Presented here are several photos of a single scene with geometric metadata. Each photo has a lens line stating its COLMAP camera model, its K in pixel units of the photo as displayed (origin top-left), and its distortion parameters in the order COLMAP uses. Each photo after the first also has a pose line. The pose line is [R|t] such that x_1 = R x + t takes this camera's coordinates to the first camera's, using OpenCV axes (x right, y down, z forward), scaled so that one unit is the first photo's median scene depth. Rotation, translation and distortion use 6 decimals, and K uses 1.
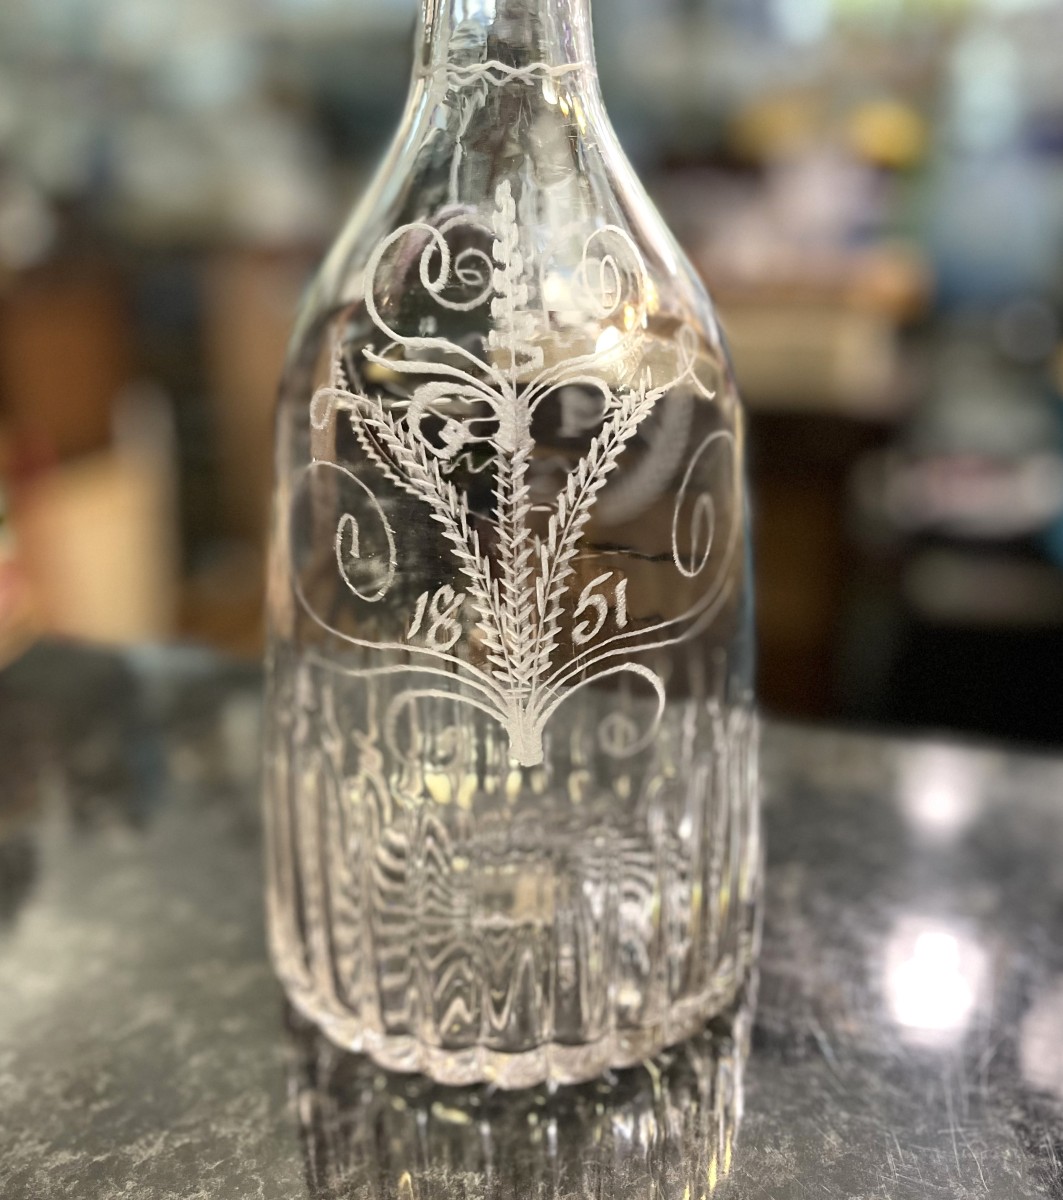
lens RADIAL K [[1015.5, 0, 543.9], [0, 1015.5, 566.5], [0, 0, 1]] dist [0.006132, -0.016538]
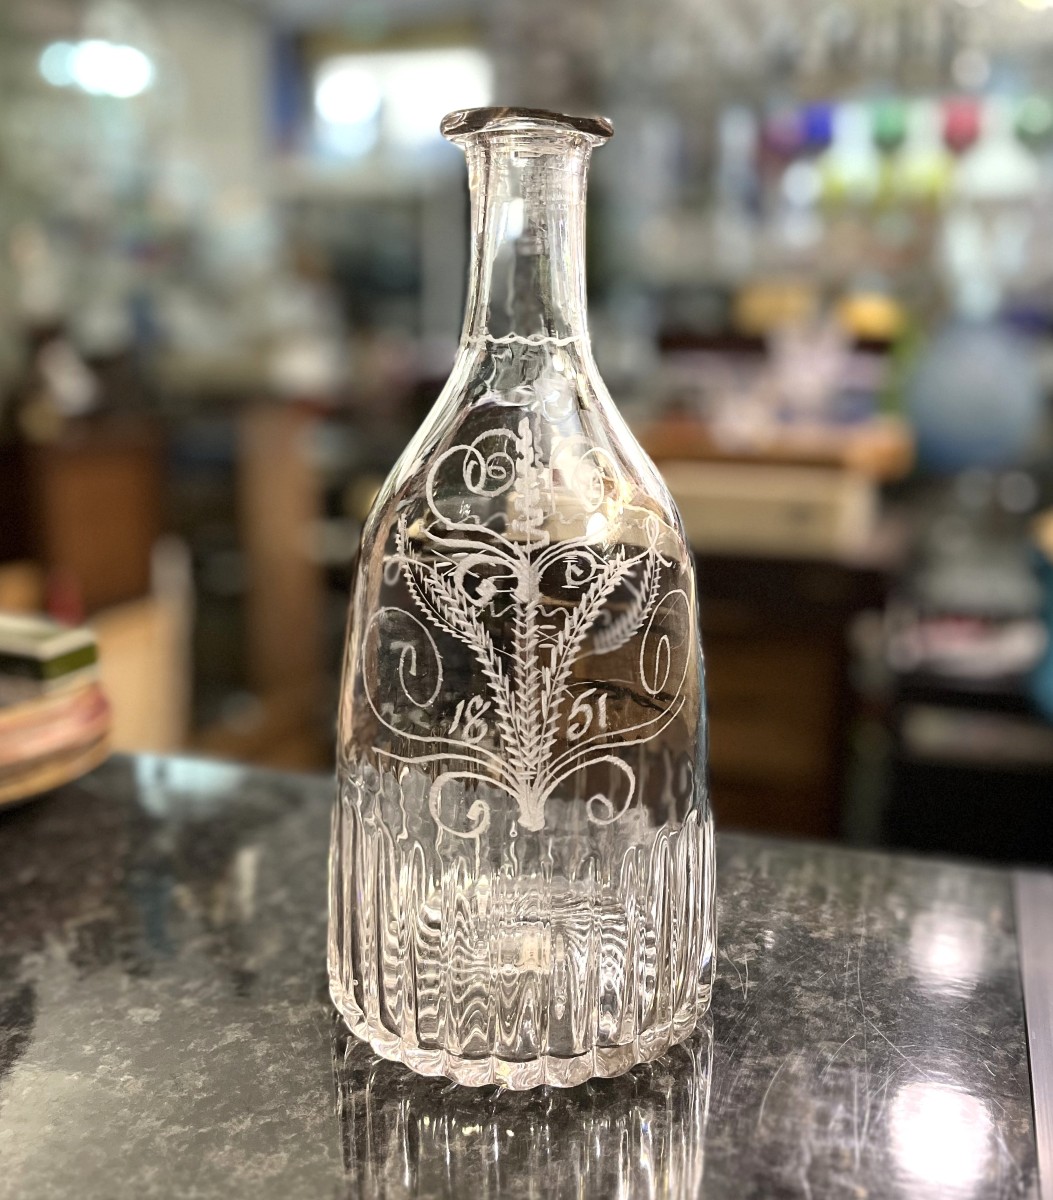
lens RADIAL K [[1015.5, 0, 540.1], [0, 1015.5, 589.8], [0, 0, 1]] dist [0.006132, -0.016538]
pose [[0.999772, 0.014971, -0.015204, 0.008400], [-0.016727, 0.992287, -0.122831, 0.039632], [0.013248, 0.123057, 0.992311, -0.369541]]
